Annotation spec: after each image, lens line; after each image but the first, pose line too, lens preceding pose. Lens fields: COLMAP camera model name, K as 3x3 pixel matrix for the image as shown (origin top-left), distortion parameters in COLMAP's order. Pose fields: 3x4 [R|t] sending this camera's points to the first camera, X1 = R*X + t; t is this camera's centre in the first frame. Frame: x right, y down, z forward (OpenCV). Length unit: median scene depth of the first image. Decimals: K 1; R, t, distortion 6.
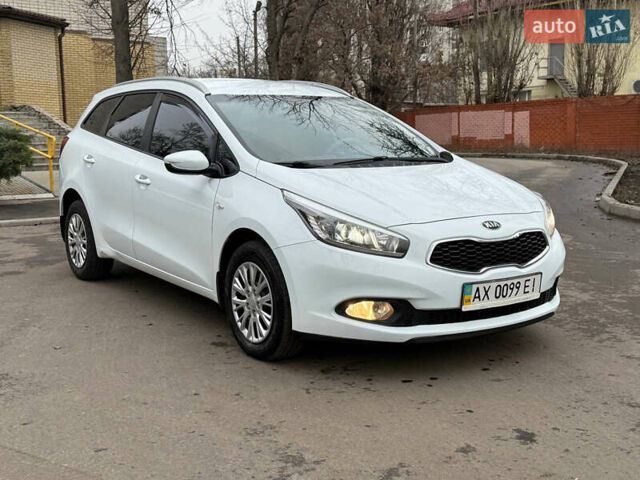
lens RADIAL K [[821.2, 0, 319.5], [0, 821.2, 252.4], [0, 0, 1]] dist [0.129276, -0.020053]
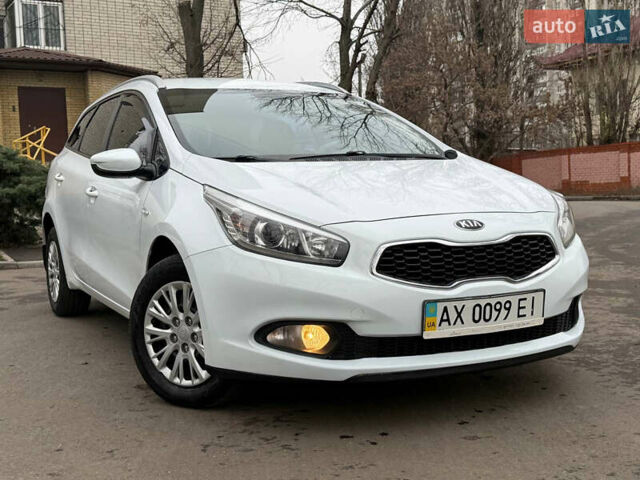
lens RADIAL K [[840.8, 0, 335.9], [0, 840.8, 239.1], [0, 0, 1]] dist [0.114480, -0.068955]
pose [[0.992707, -0.012059, -0.119947, 0.177476], [0.002025, 0.996512, -0.083424, 0.042812], [0.120535, 0.082573, 0.989269, 0.231611]]
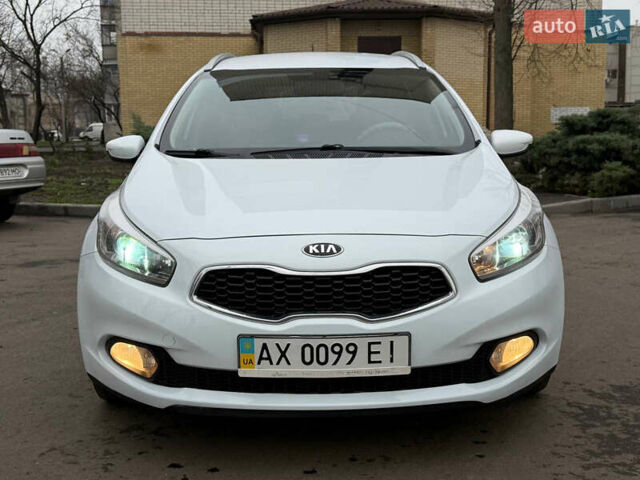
lens RADIAL K [[840.8, 0, 335.9], [0, 840.8, 239.1], [0, 0, 1]] dist [0.114480, -0.068955]
pose [[0.837368, 0.070504, -0.542074, 0.565044], [-0.079033, 0.996843, 0.007567, -0.046606], [0.540896, 0.036506, 0.840297, 0.449661]]
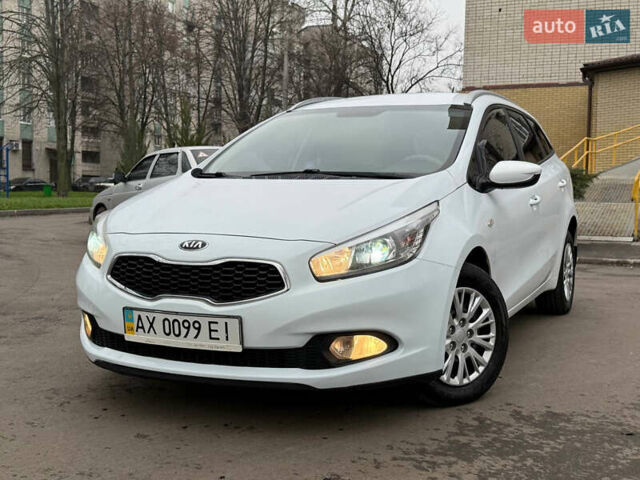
lens RADIAL K [[840.8, 0, 335.9], [0, 840.8, 239.1], [0, 0, 1]] dist [0.114480, -0.068955]
pose [[0.511345, 0.069030, -0.856599, 0.963918], [-0.139677, 0.990191, -0.003584, -0.054475], [0.847949, 0.121480, 0.515971, 0.688640]]
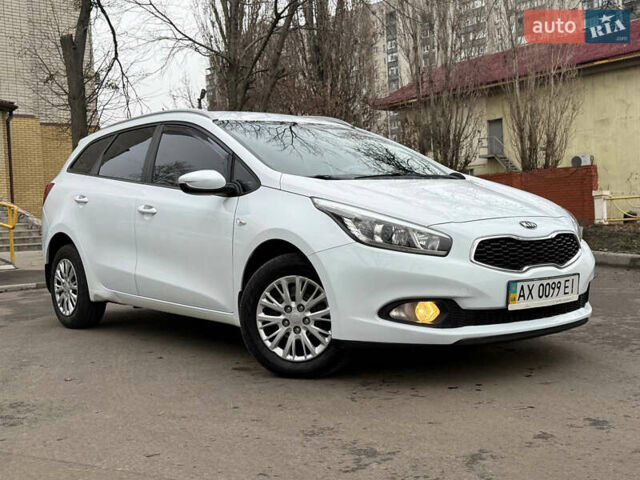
lens RADIAL K [[827.4, 0, 320.9], [0, 827.4, 260.3], [0, 0, 1]] dist [0.121768, -0.040064]
pose [[0.997050, -0.030396, 0.070476, -0.107710], [0.037033, 0.994802, -0.094859, 0.092729], [-0.067226, 0.097190, 0.992993, 0.036688]]
